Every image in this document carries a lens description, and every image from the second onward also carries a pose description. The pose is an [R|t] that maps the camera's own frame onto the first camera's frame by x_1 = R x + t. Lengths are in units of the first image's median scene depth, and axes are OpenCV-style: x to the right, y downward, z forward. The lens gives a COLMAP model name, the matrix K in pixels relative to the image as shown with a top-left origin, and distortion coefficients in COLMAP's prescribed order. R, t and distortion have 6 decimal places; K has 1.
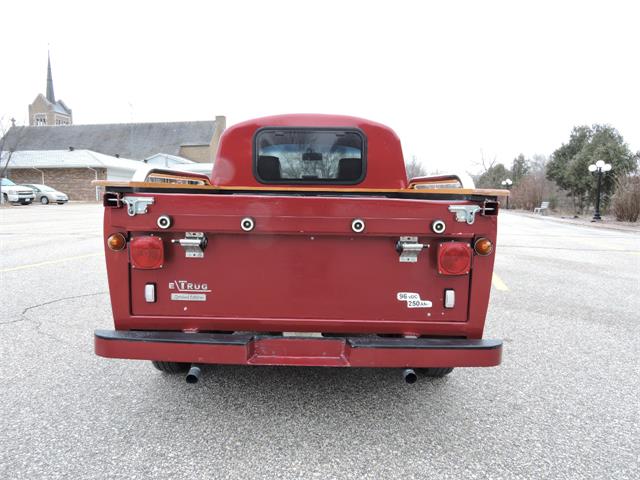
lens RADIAL K [[454.1, 0, 322.9], [0, 454.1, 237.4], [0, 0, 1]] dist [0.004719, -0.008354]
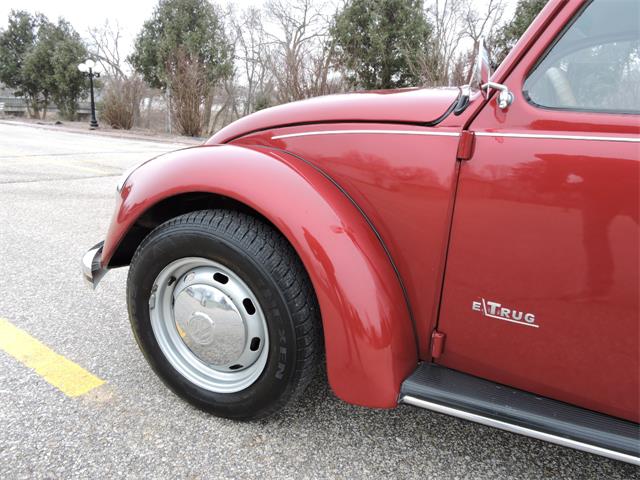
lens RADIAL K [[454.1, 0, 326.4], [0, 454.1, 237.2], [0, 0, 1]] dist [0.004719, -0.008354]
pose [[0.389134, -0.219557, 0.894634, -1.102631], [0.026891, 0.973475, 0.227210, -0.226156], [-0.920789, -0.064358, 0.384716, 2.415772]]
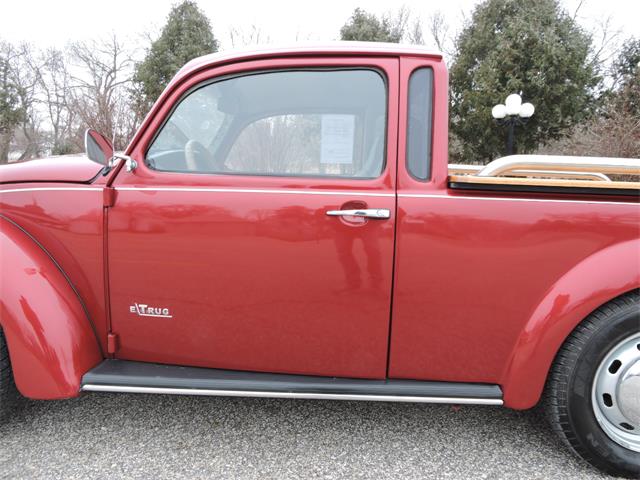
lens RADIAL K [[454.1, 0, 324.4], [0, 454.1, 238.6], [0, 0, 1]] dist [0.004719, -0.008354]
pose [[0.042251, -0.158746, 0.986415, -1.324844], [0.059288, 0.985955, 0.156132, -0.235947], [-0.997346, 0.051886, 0.051069, 2.012434]]
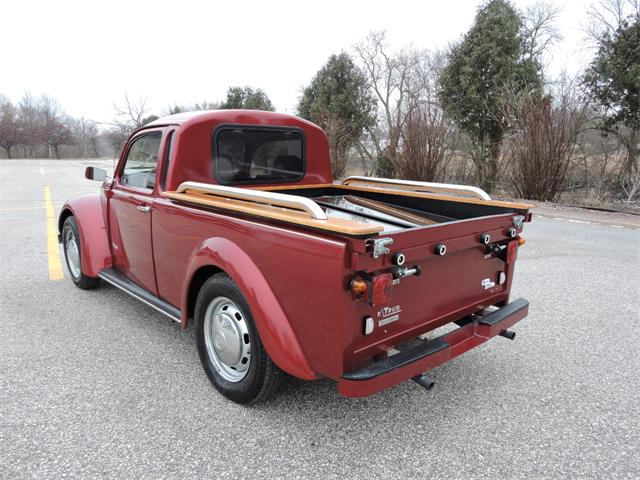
lens RADIAL K [[454.1, 0, 321.0], [0, 454.1, 238.3], [0, 0, 1]] dist [0.004719, -0.008354]
pose [[0.740096, -0.127302, 0.660343, -1.117299], [0.055456, 0.990129, 0.128725, -0.217180], [-0.670211, -0.058649, 0.739850, 0.302113]]
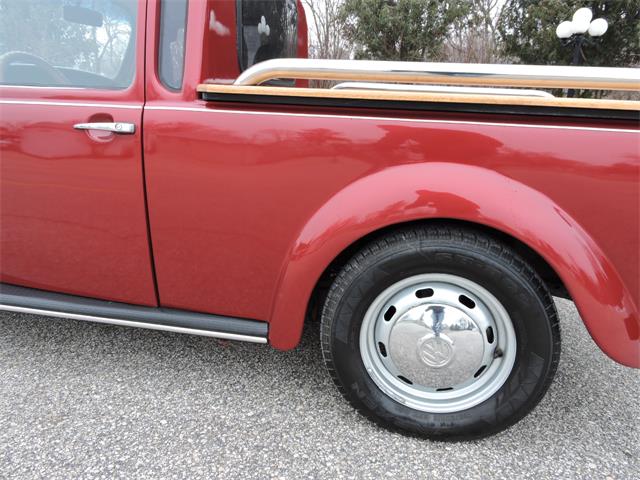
lens RADIAL K [[454.1, 0, 321.6], [0, 454.1, 240.2], [0, 0, 1]] dist [0.004719, -0.008354]
pose [[0.215026, -0.292223, 0.931863, -1.172252], [0.056847, 0.956311, 0.286772, -0.163508], [-0.974952, -0.008690, 0.222244, 1.457465]]
